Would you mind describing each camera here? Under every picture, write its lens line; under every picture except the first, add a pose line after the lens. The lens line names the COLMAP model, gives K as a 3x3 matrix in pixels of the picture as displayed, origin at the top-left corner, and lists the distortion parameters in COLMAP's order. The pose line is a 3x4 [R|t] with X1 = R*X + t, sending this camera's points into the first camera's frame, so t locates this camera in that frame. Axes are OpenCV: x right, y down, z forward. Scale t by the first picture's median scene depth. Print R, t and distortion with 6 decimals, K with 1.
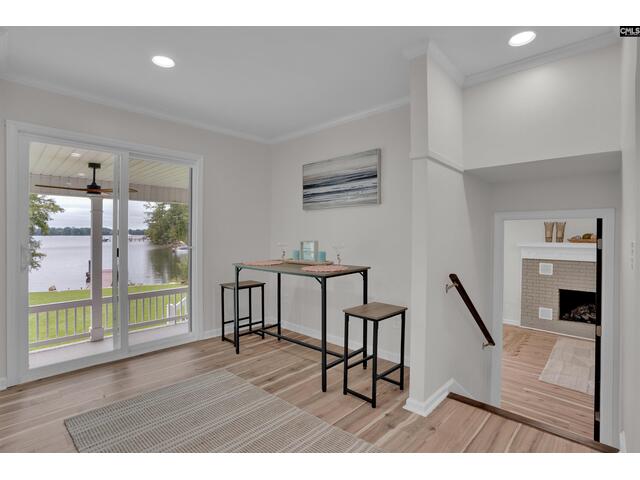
lens RADIAL K [[312.7, 0, 320.0], [0, 312.7, 240.0], [0, 0, 1]] dist [-0.045693, 0.000363]
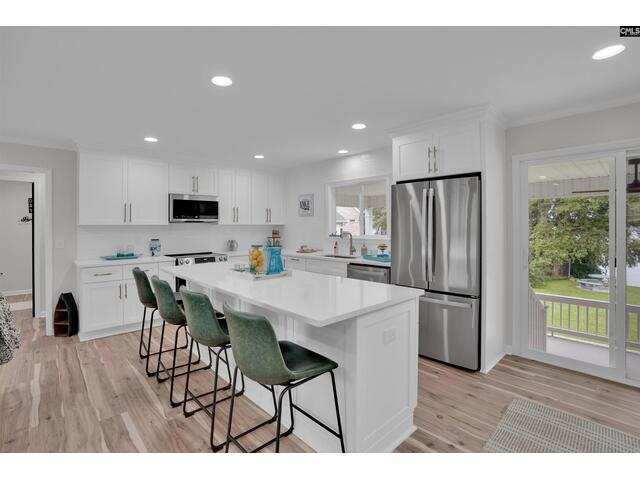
lens RADIAL K [[307.5, 0, 322.3], [0, 307.5, 229.5], [0, 0, 1]] dist [-0.060737, 0.024748]
pose [[-0.054042, 0.011600, -0.998471, 0.221503], [-0.013607, 0.999831, 0.012352, -0.048115], [0.998446, 0.014254, -0.053875, 0.145133]]
